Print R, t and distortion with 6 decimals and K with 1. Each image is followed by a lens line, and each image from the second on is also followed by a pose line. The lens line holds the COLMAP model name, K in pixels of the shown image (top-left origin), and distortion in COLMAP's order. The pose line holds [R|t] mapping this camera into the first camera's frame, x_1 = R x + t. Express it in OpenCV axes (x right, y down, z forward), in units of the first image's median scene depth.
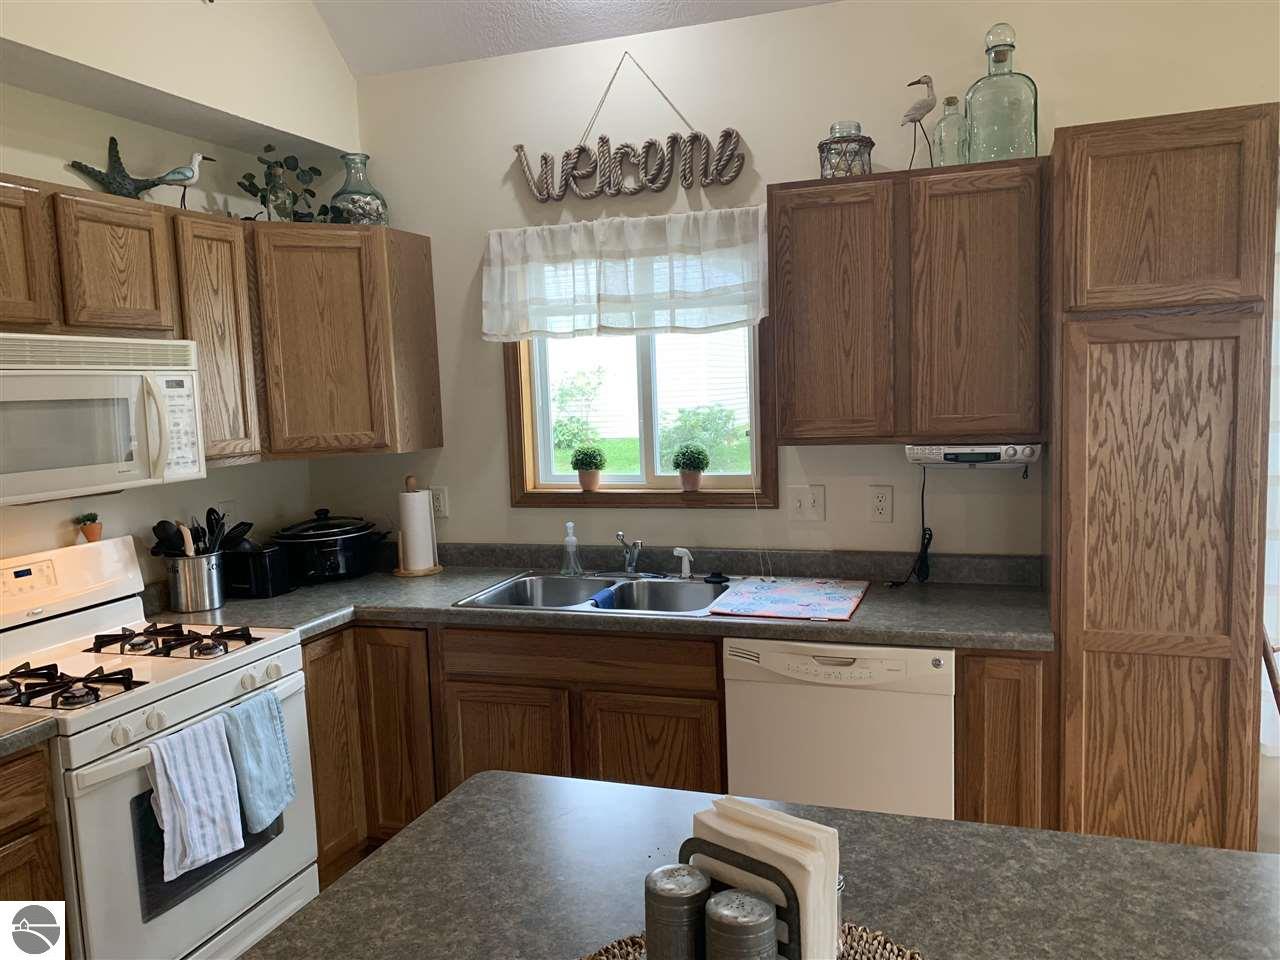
lens RADIAL K [[975.1, 0, 649.0], [0, 975.1, 482.0], [0, 0, 1]] dist [0.040801, -0.050537]
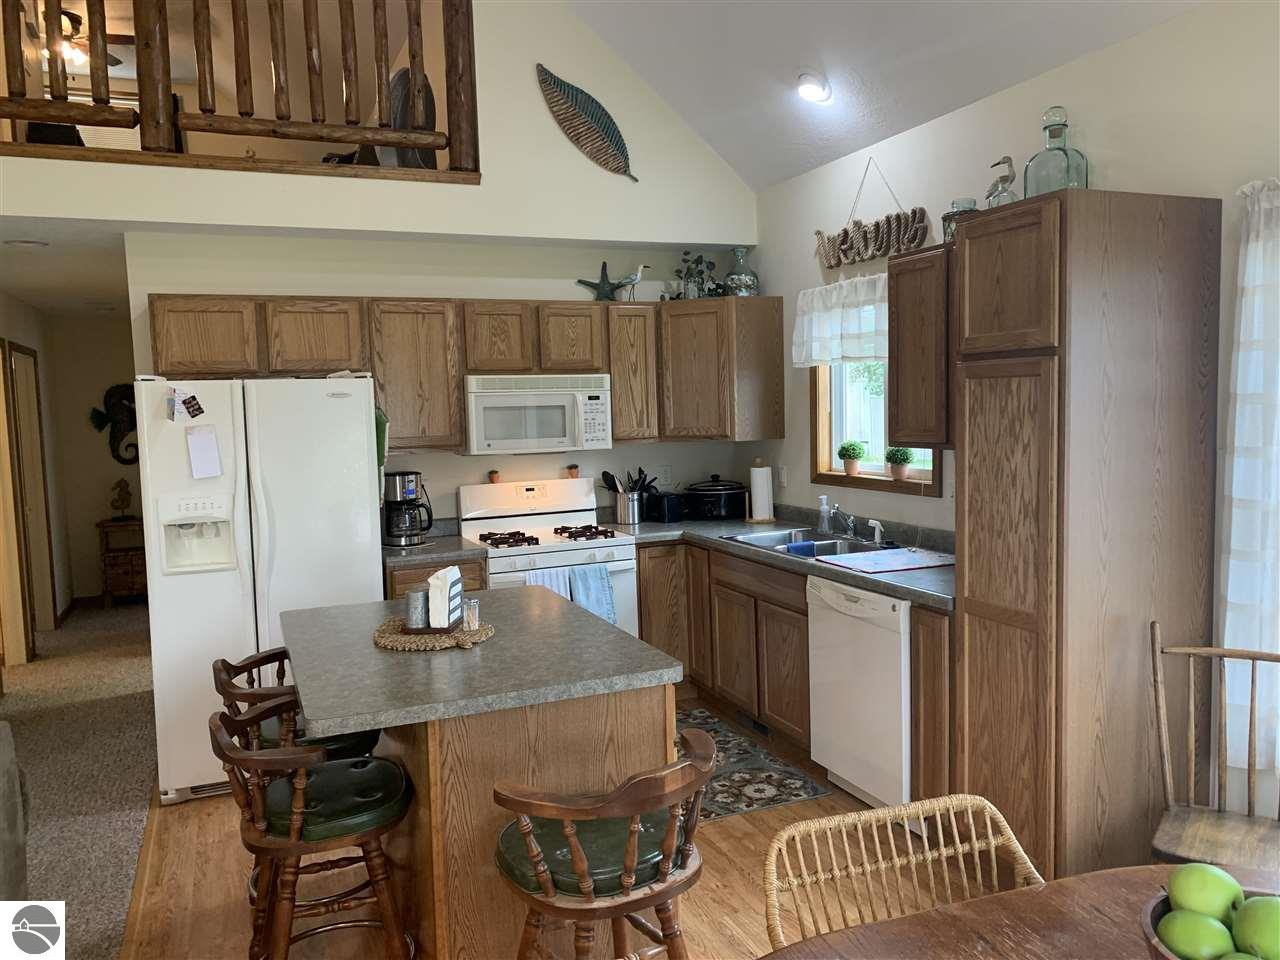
lens RADIAL K [[975.1, 0, 660.5], [0, 975.1, 478.1], [0, 0, 1]] dist [0.040801, -0.050537]
pose [[0.674984, 0.074113, -0.734100, 0.965005], [-0.069544, 0.996904, 0.036701, -0.022950], [0.734547, 0.026279, 0.678048, -0.162388]]
